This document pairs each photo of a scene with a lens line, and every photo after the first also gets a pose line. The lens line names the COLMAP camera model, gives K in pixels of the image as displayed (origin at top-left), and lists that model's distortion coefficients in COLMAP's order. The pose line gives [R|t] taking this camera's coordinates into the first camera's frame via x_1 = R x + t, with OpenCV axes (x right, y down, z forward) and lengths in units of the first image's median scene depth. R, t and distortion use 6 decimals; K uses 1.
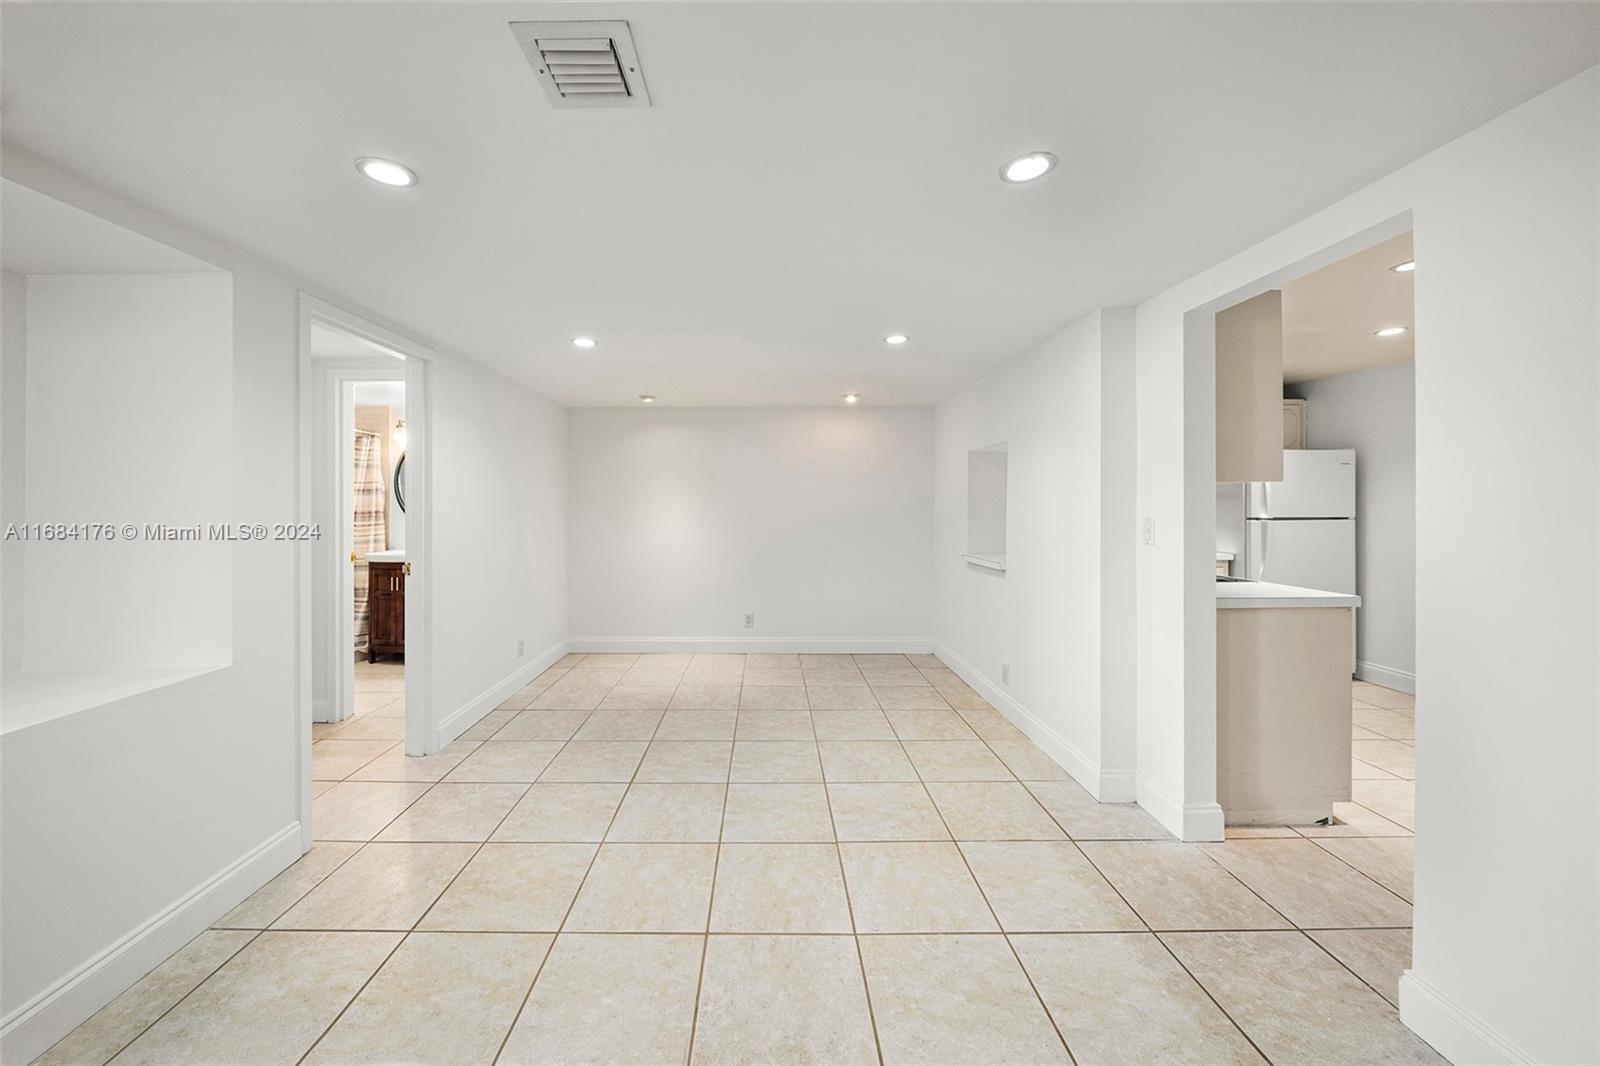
lens RADIAL K [[552.1, 0, 760.9], [0, 552.1, 502.1], [0, 0, 1]] dist [-0.014829, 0.000111]
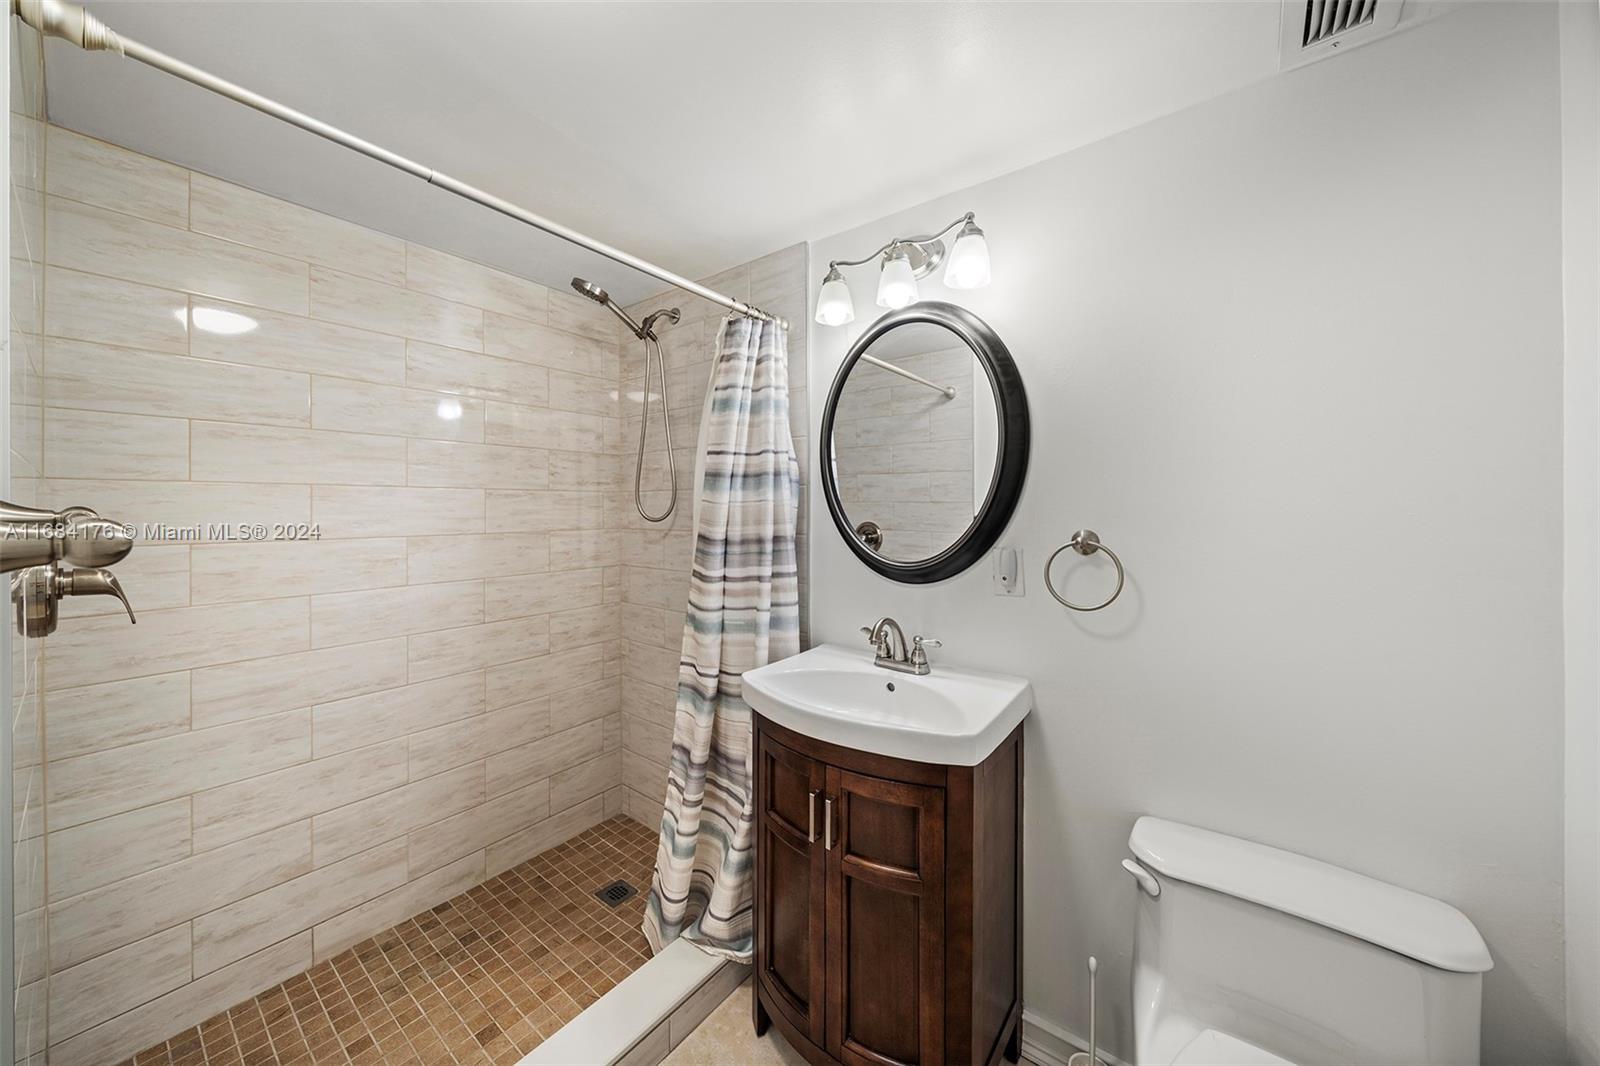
lens RADIAL K [[549.7, 0, 794.1], [0, 549.7, 501.2], [0, 0, 1]] dist [-0.006668, -0.000047]
pose [[0.796664, -0.006194, -0.604391, -0.486956], [0.004431, 0.999980, -0.004407, -0.004054], [0.604407, 0.000833, 0.796676, 0.735665]]
